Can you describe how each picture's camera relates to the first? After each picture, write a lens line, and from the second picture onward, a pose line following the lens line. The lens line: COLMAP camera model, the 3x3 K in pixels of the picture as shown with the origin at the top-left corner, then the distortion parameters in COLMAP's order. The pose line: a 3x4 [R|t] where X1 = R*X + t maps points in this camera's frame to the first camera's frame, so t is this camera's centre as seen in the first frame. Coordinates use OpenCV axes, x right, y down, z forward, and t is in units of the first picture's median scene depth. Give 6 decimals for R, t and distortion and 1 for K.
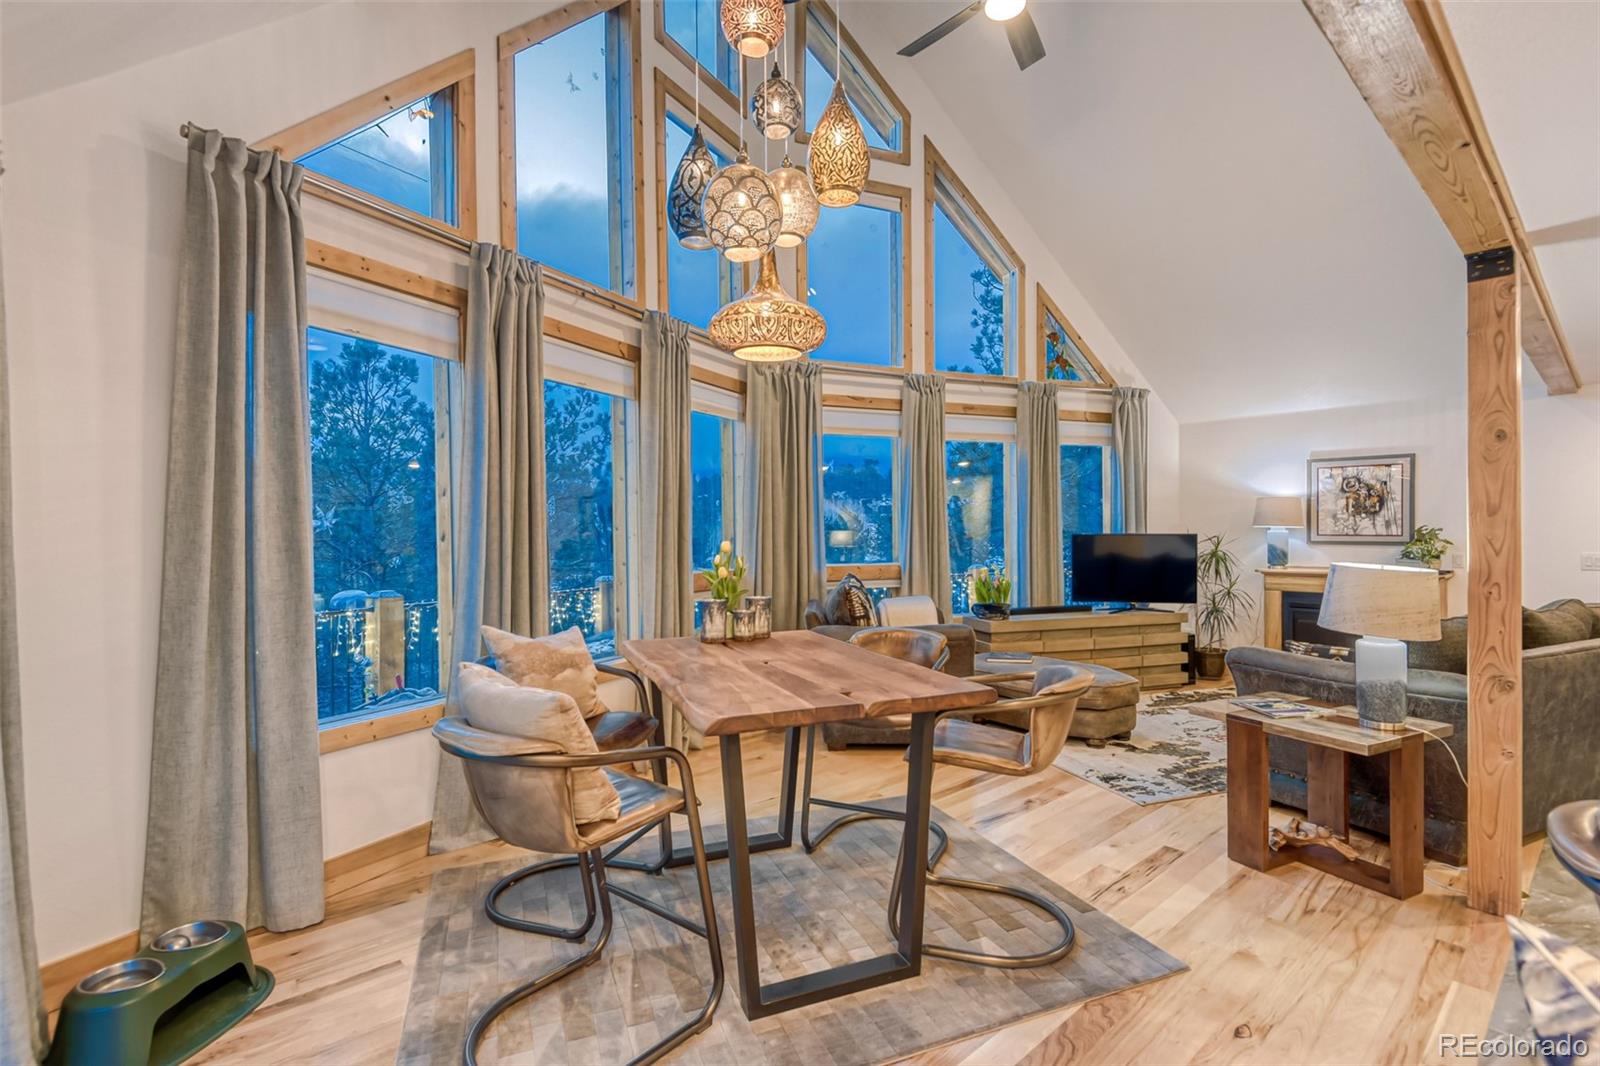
lens RADIAL K [[746.9, 0, 798.9], [0, 746.9, 528.7], [0, 0, 1]] dist [0.034107, -0.019768]
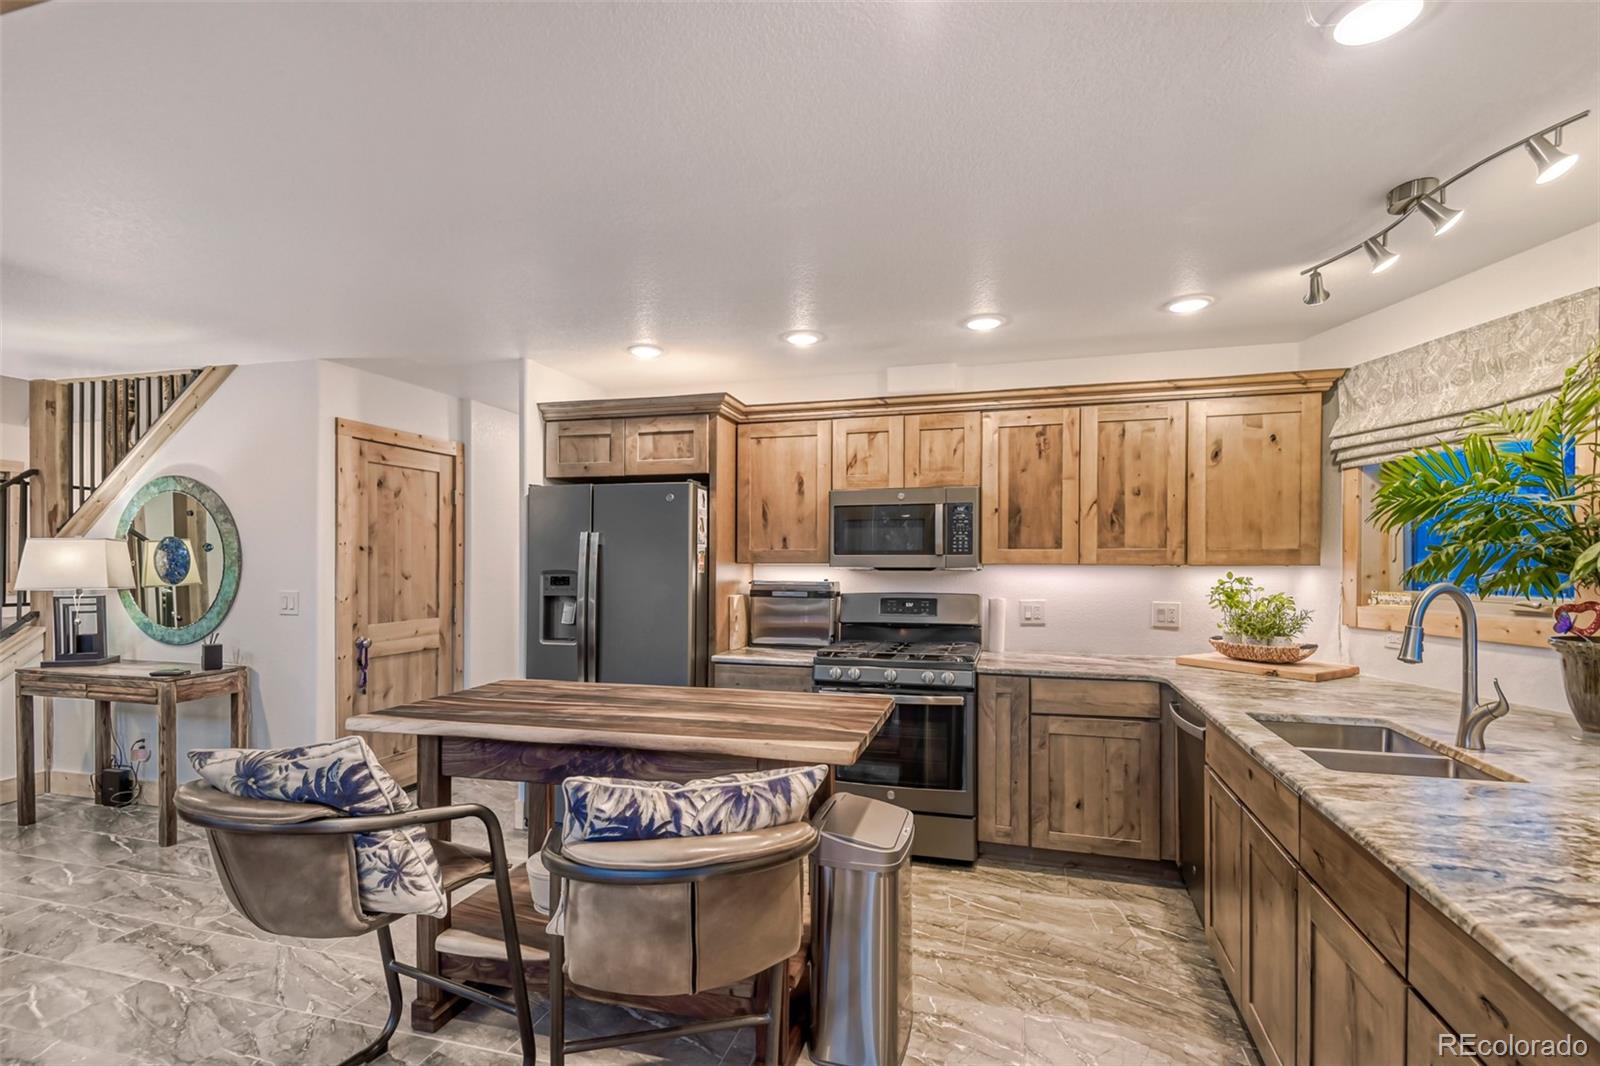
lens RADIAL K [[746.9, 0, 806.9], [0, 746.9, 556.2], [0, 0, 1]] dist [0.034107, -0.019768]
pose [[-0.535619, 0.008726, 0.844415, -0.189666], [-0.003035, 0.999920, -0.012258, 0.000444], [-0.844454, -0.009129, -0.535550, 0.316605]]
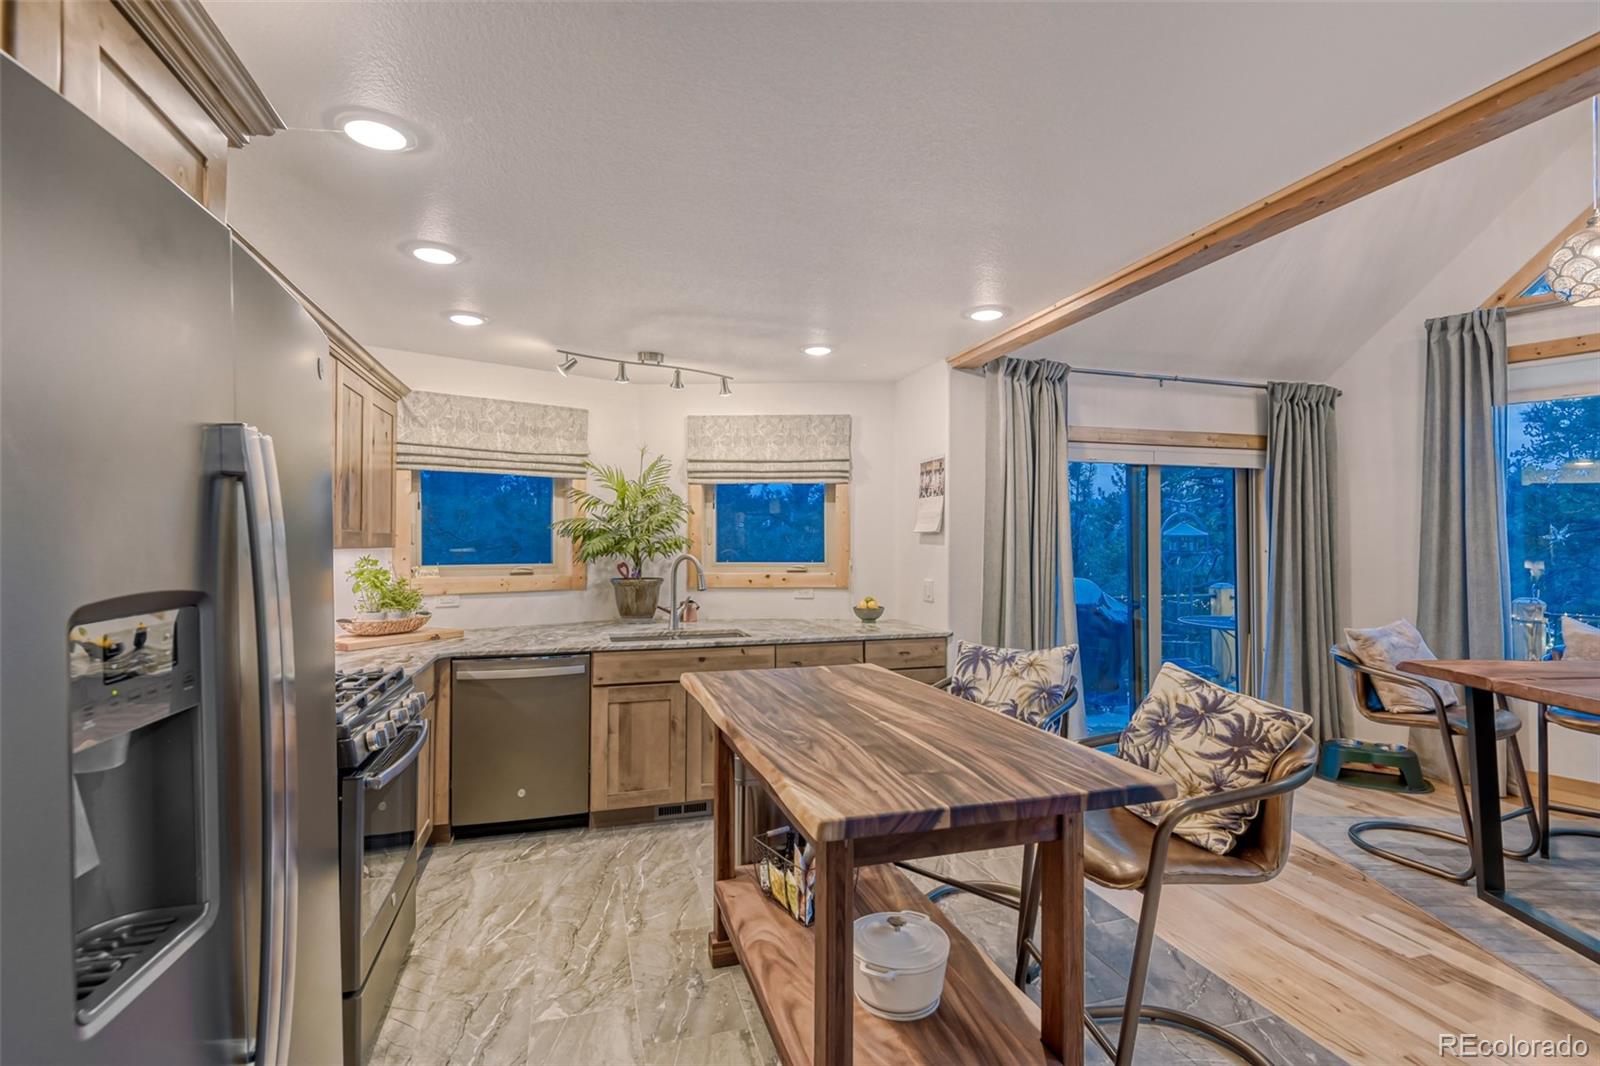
lens RADIAL K [[746.9, 0, 809.4], [0, 746.9, 534.1], [0, 0, 1]] dist [0.034107, -0.019768]
pose [[-0.413160, -0.005394, -0.910642, 1.102317], [0.006486, 0.999940, -0.008865, -0.008229], [0.910635, -0.009569, -0.413100, 0.295405]]
